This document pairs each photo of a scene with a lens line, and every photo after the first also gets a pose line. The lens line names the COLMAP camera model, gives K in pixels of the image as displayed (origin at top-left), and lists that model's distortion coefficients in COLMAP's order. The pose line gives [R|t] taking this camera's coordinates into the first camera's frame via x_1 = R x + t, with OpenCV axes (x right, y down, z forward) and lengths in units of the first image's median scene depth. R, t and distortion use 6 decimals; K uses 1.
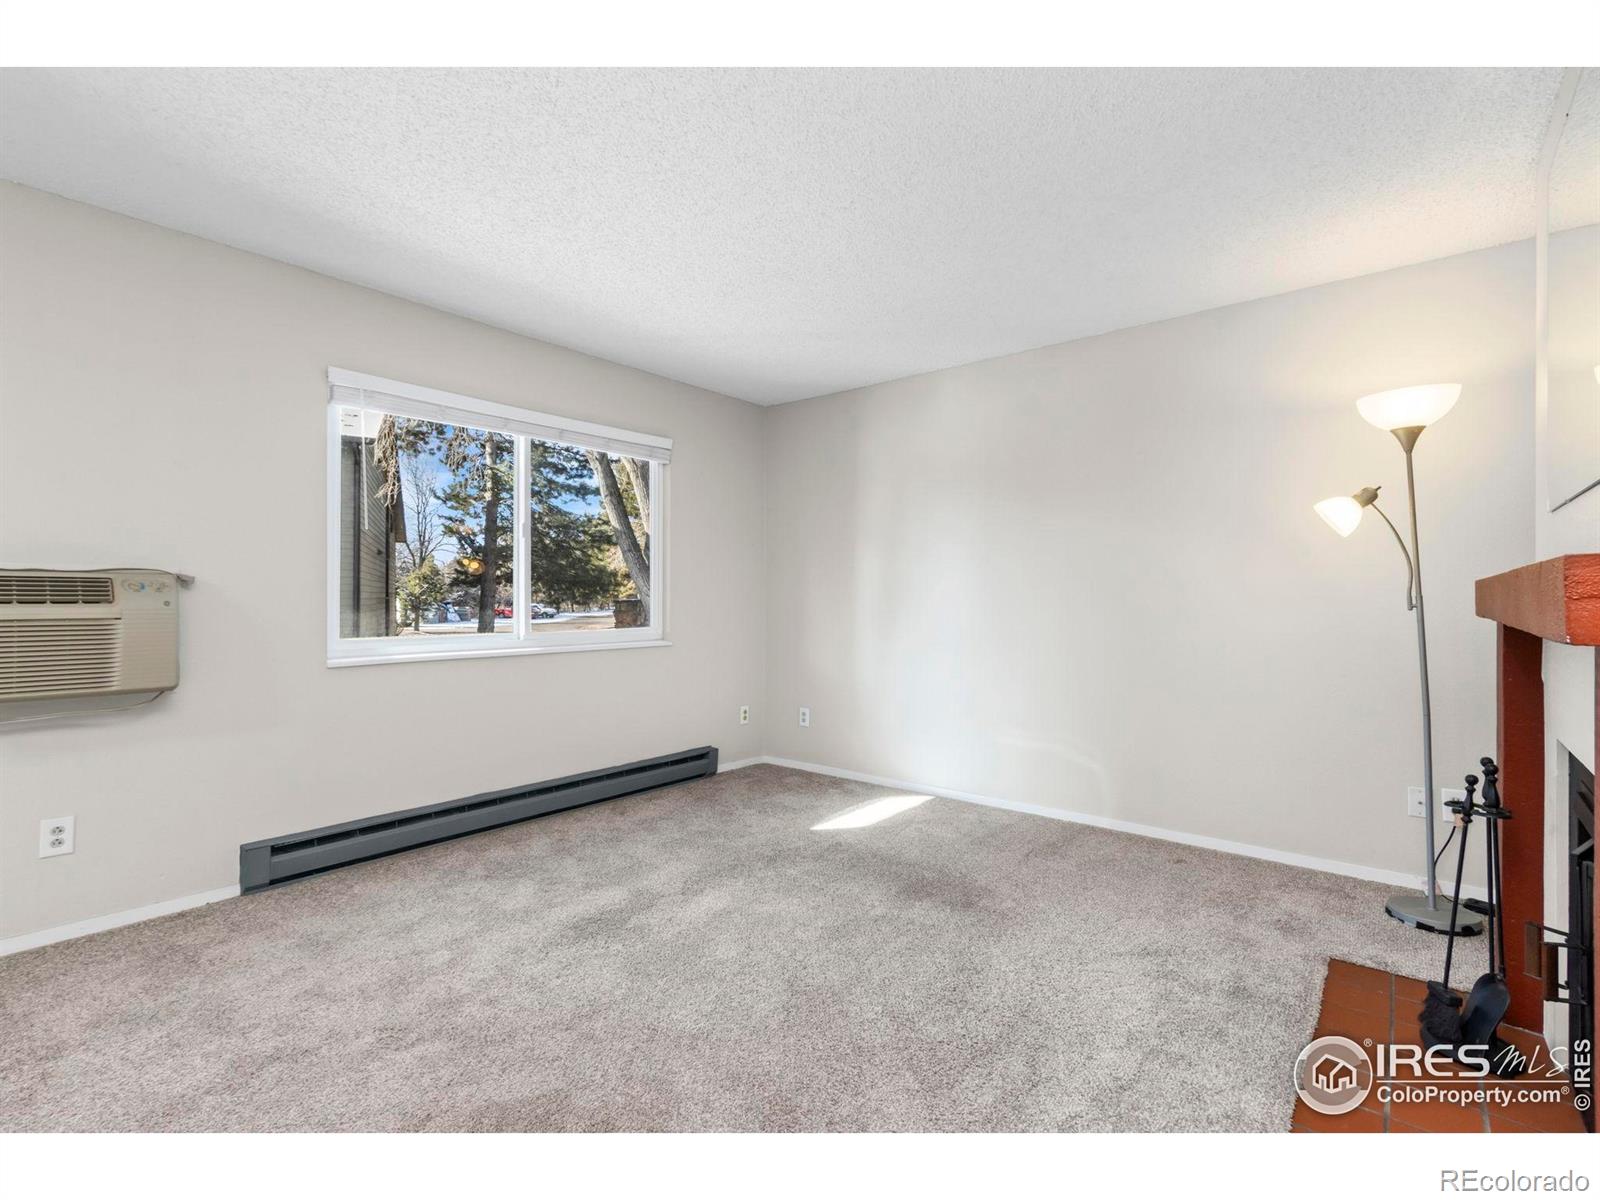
lens RADIAL K [[732.7, 0, 795.1], [0, 732.7, 592.0], [0, 0, 1]] dist [0.002121, 0.000440]
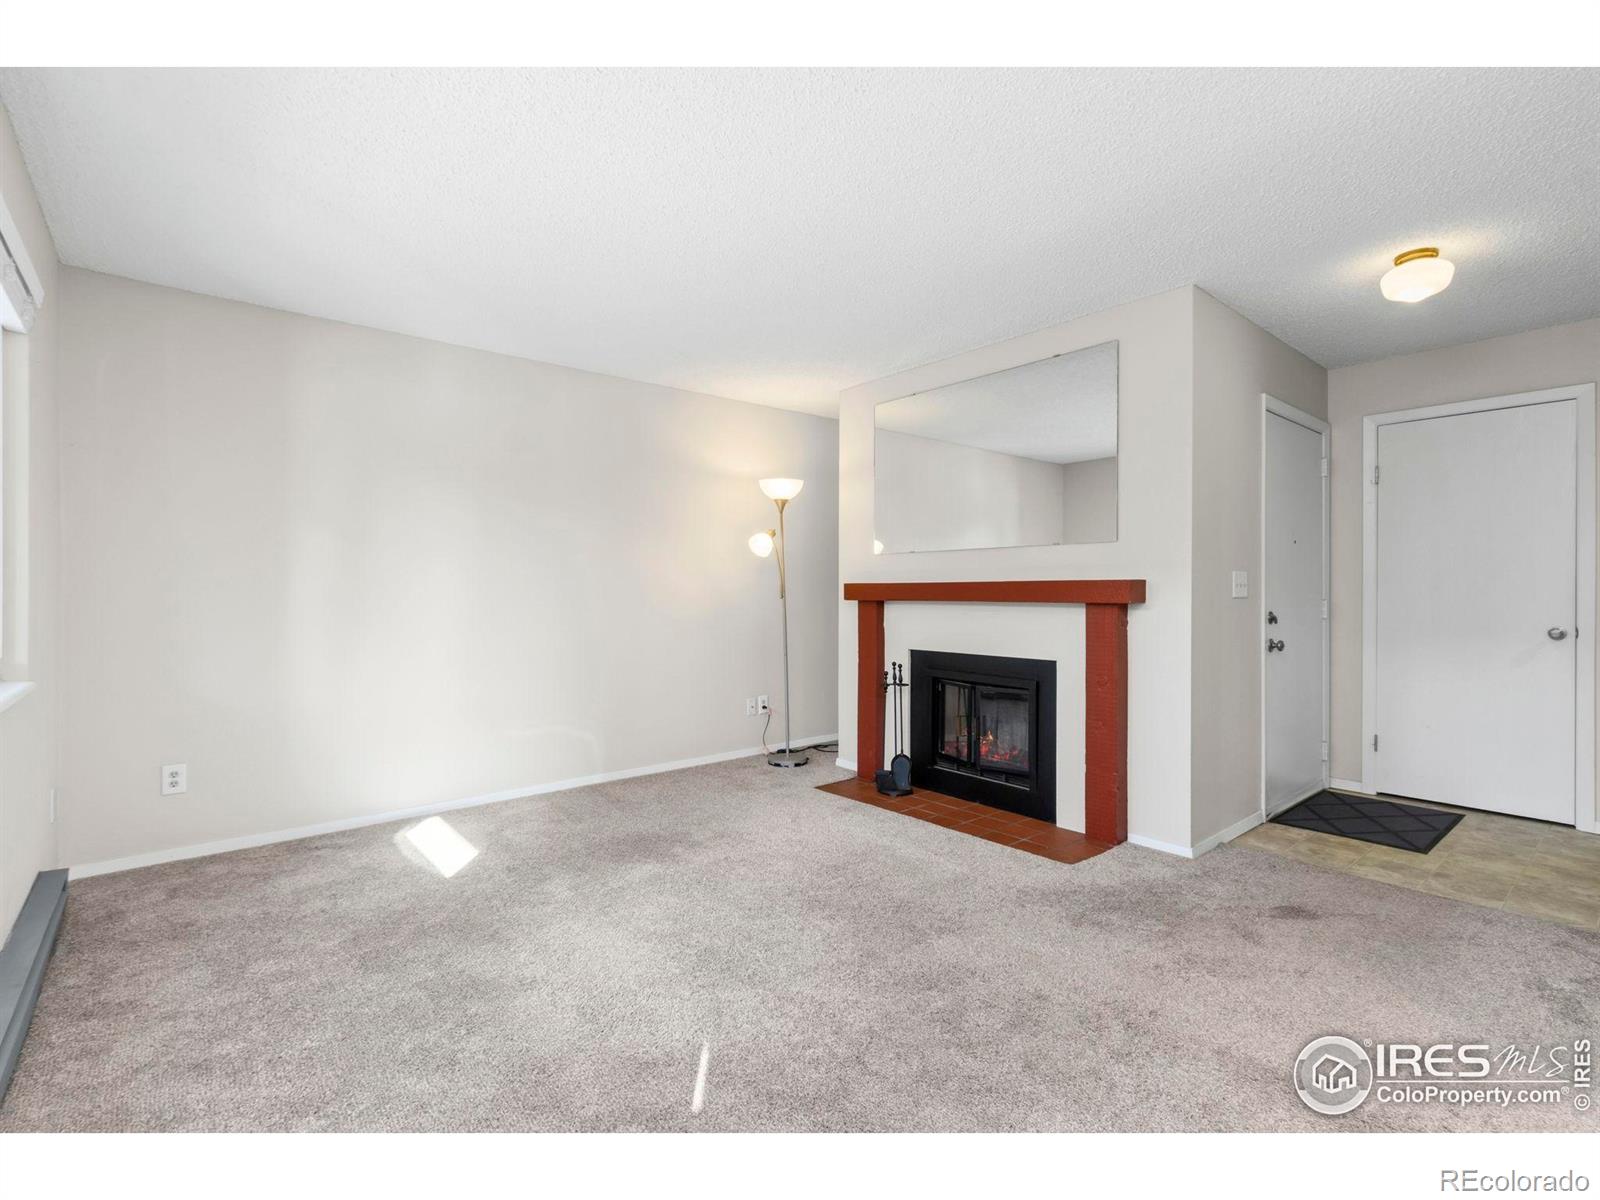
lens RADIAL K [[732.7, 0, 795.1], [0, 732.7, 592.0], [0, 0, 1]] dist [0.002121, 0.000440]
pose [[0.184110, -0.004589, 0.982895, -0.666081], [-0.006364, 0.999963, 0.005860, -0.003082], [-0.982885, -0.007335, 0.184074, 0.433727]]
